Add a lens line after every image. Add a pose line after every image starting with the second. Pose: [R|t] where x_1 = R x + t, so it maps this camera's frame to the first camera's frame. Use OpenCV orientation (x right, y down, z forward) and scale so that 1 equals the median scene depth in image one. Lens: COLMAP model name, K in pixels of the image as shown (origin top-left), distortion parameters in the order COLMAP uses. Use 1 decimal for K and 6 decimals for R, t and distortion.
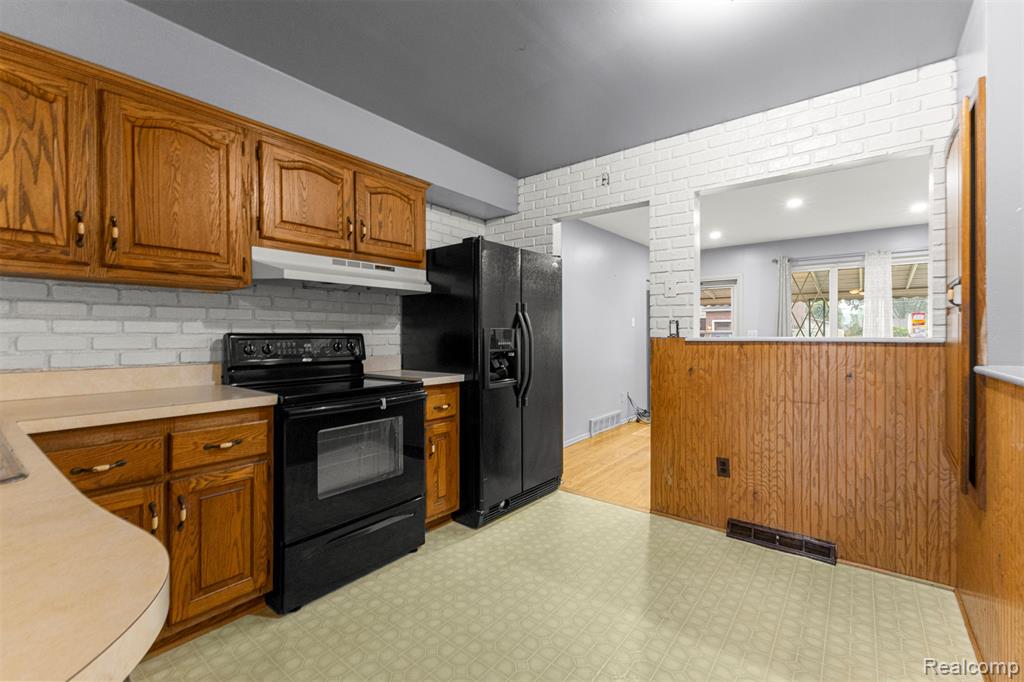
lens RADIAL K [[442.0, 0, 511.7], [0, 442.0, 336.1], [0, 0, 1]] dist [0.012130, -0.004460]
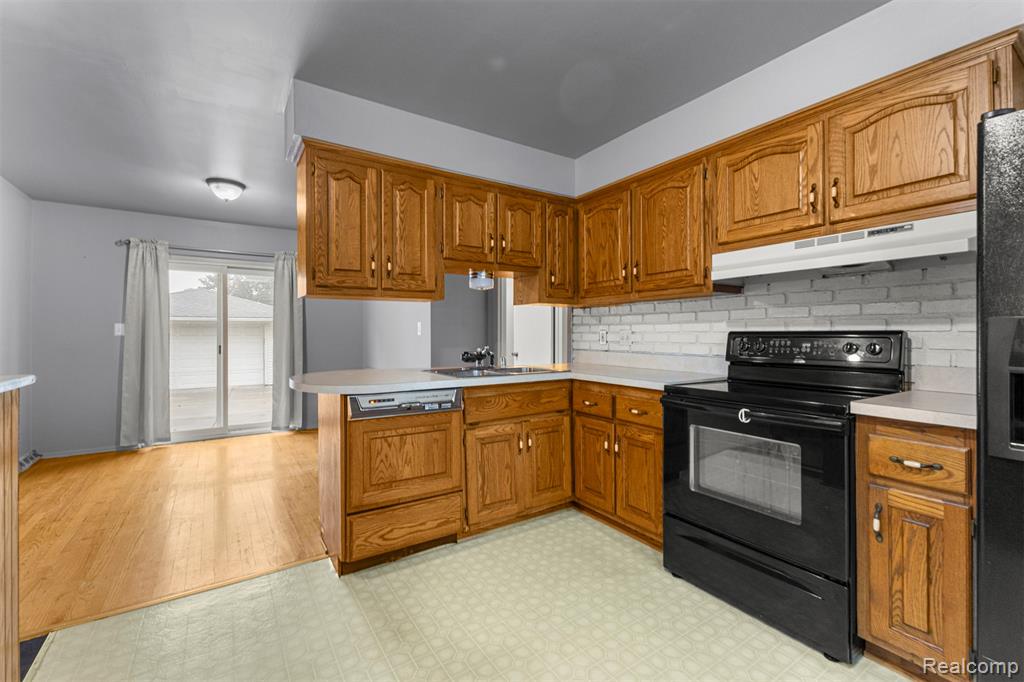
lens RADIAL K [[440.2, 0, 511.8], [0, 440.2, 332.7], [0, 0, 1]] dist [0.008371, -0.000102]
pose [[-0.315812, -0.001575, -0.948821, 0.546879], [-0.003313, 0.999994, -0.000557, -0.000944], [0.948816, 0.002968, -0.315815, 0.733299]]
